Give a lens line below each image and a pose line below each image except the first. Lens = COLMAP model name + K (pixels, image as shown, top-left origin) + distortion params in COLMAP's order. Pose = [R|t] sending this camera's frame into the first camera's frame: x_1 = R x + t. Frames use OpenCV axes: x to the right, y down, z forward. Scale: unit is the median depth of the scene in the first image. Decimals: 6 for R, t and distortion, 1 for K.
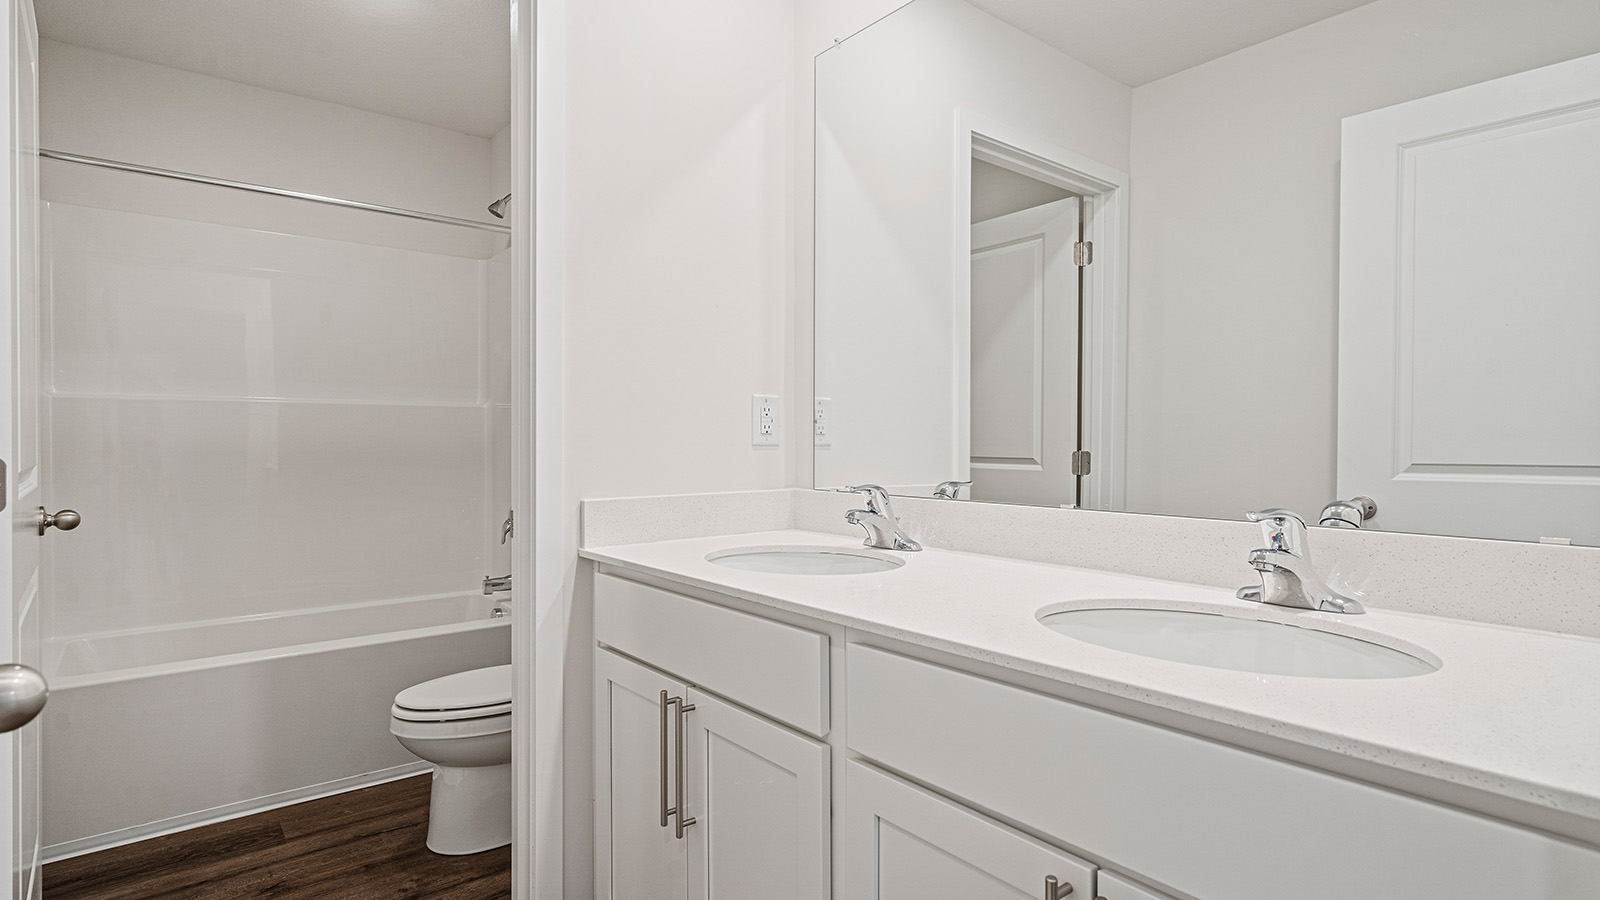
lens RADIAL K [[783.4, 0, 800.0], [0, 783.4, 450.0], [0, 0, 1]] dist [-0.018341, -0.000387]
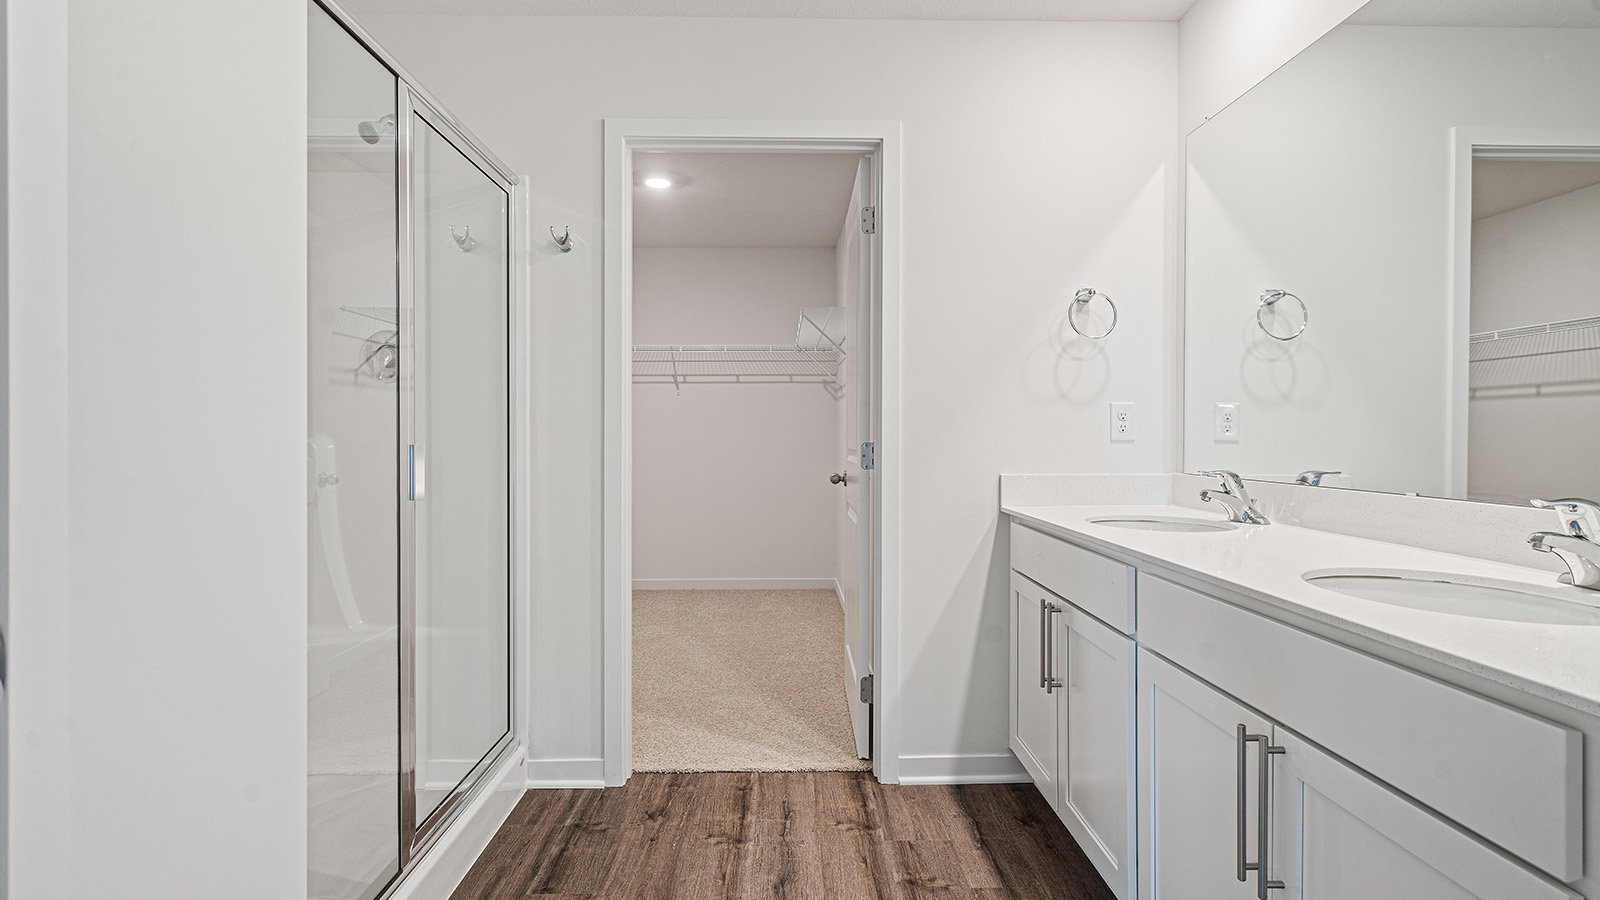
lens RADIAL K [[783.4, 0, 800.0], [0, 783.4, 450.0], [0, 0, 1]] dist [-0.018341, -0.000387]
pose [[0.770143, 0.010648, -0.637783, 0.365549], [-0.009437, 0.999941, 0.005299, 0.011235], [0.637802, 0.001937, 0.770198, -0.404638]]
